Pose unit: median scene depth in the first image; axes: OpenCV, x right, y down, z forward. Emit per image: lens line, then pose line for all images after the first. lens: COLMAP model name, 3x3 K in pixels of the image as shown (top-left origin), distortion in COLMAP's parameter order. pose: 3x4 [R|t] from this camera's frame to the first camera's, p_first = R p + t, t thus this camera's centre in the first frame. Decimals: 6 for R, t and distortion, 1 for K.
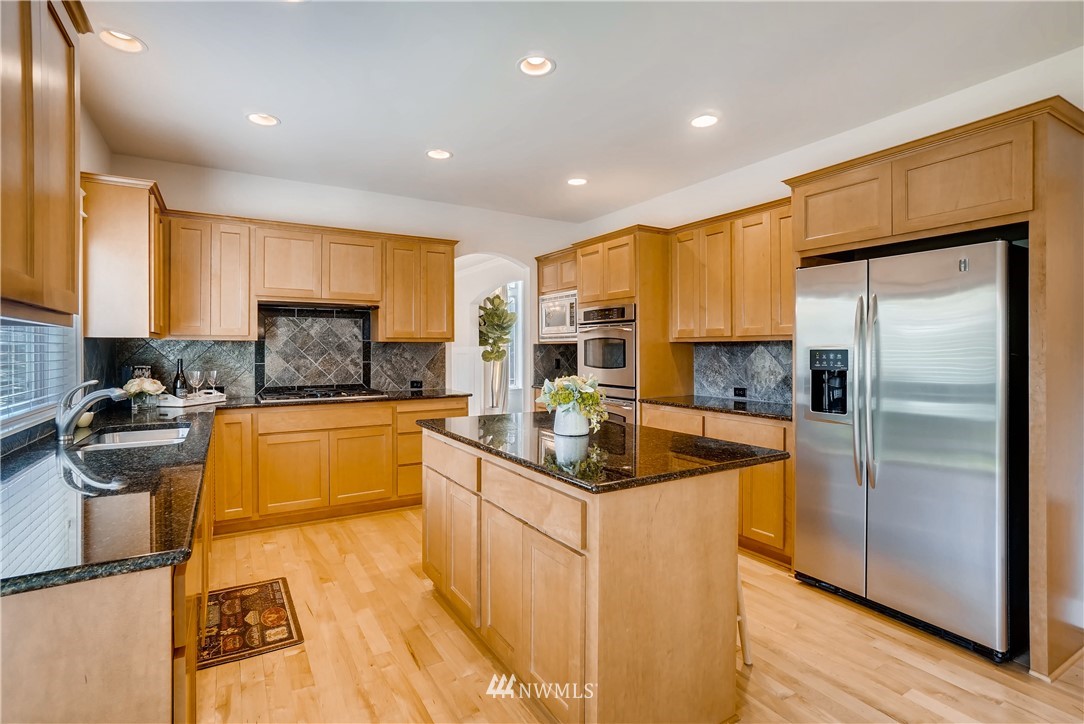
lens RADIAL K [[527.7, 0, 520.1], [0, 527.7, 348.2], [0, 0, 1]] dist [-0.005132, -0.000170]
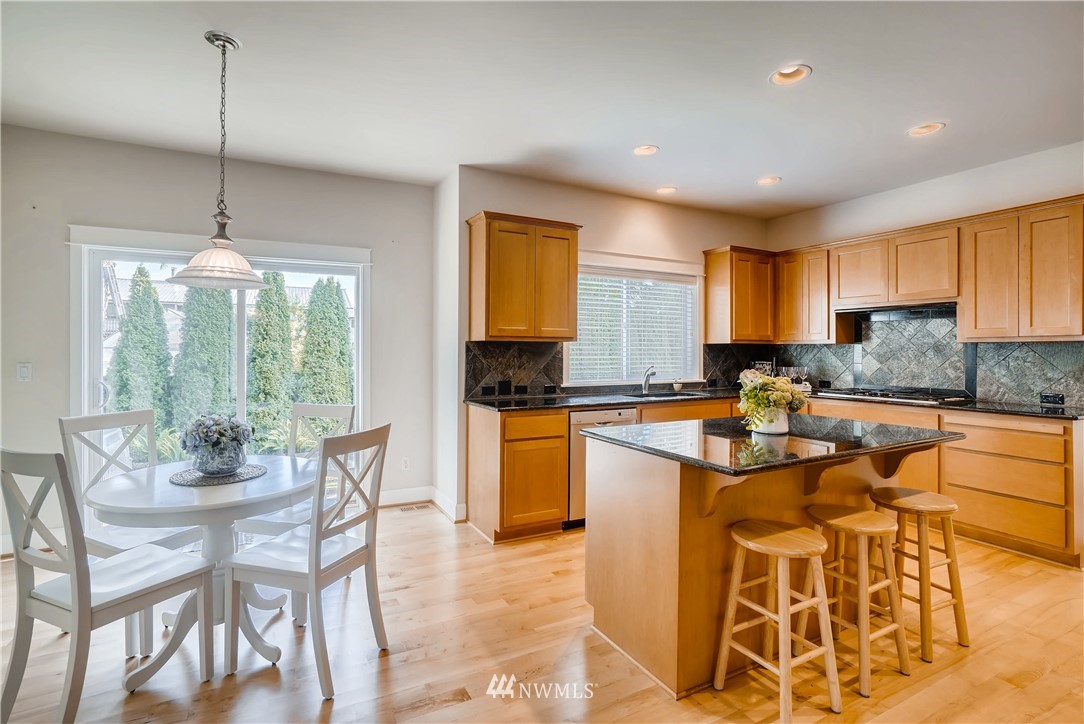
lens RADIAL K [[527.7, 0, 538.3], [0, 527.7, 352.3], [0, 0, 1]] dist [-0.005132, -0.000170]
pose [[-0.030486, 0.003794, -0.999528, 0.811108], [-0.001008, 0.999992, 0.003827, 0.001409], [0.999535, 0.001124, -0.030482, 0.417142]]
